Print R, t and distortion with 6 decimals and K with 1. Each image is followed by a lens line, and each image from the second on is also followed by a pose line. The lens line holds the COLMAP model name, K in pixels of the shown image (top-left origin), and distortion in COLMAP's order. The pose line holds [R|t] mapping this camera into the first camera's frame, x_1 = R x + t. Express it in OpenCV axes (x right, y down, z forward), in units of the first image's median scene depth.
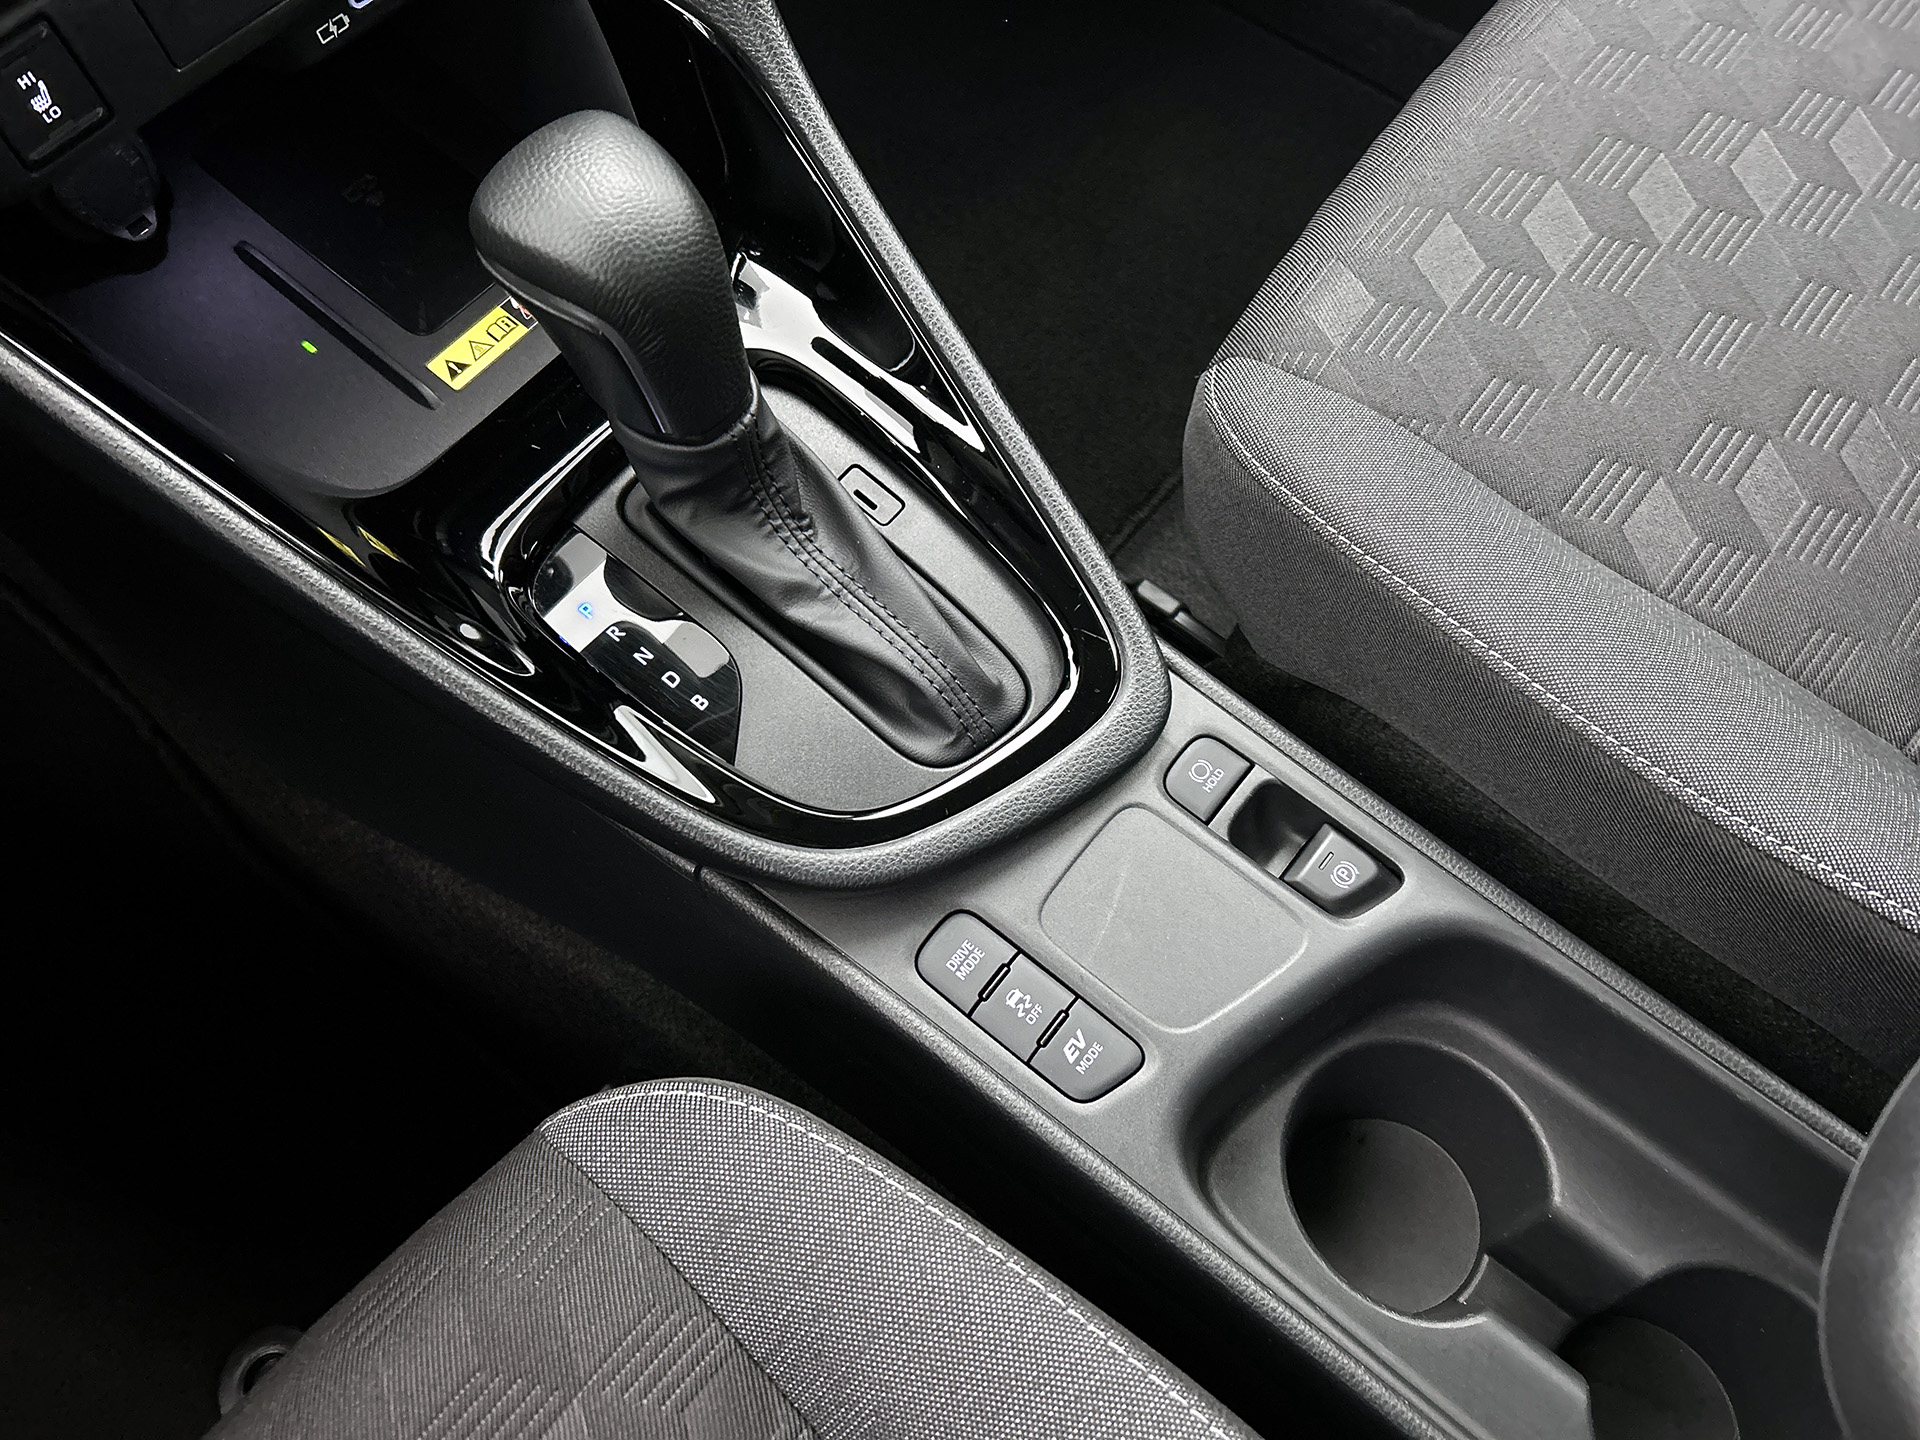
lens RADIAL K [[1419.5, 0, 960.0], [0, 1419.5, 720.0], [0, 0, 1]] dist [-0.000540, -0.005911]
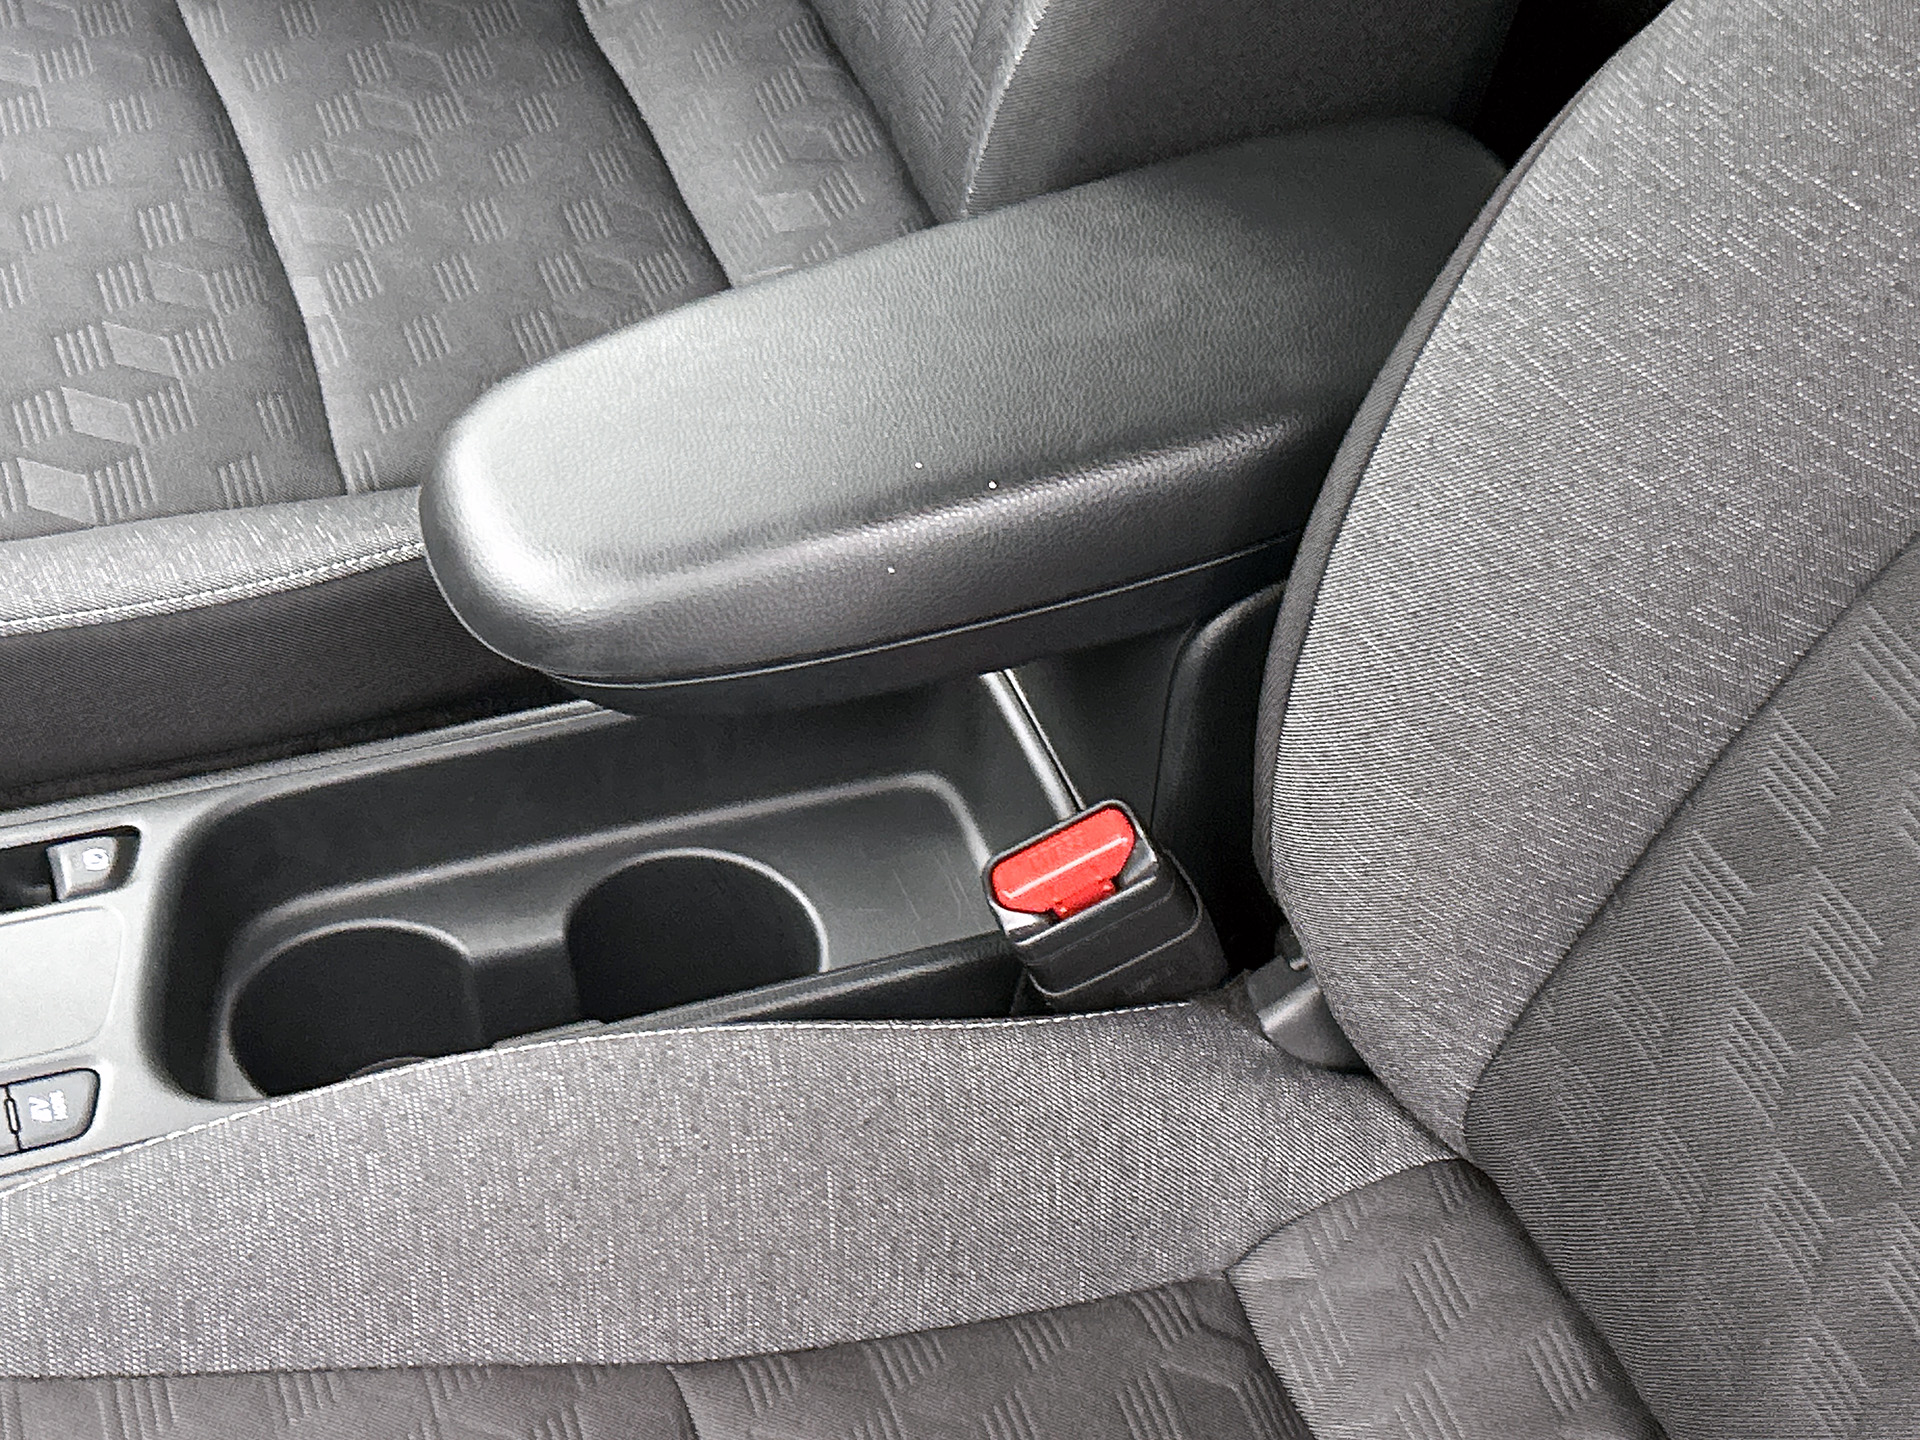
lens RADIAL K [[3100.0, 0, 960.0], [0, 3100.0, 720.0], [0, 0, 1]] dist [0.160400, -0.569072]
pose [[0.498706, -0.583502, 0.640951, -0.818430], [0.750313, 0.660843, 0.017814, 0.470521], [-0.433963, 0.472029, 0.767375, -1.079882]]
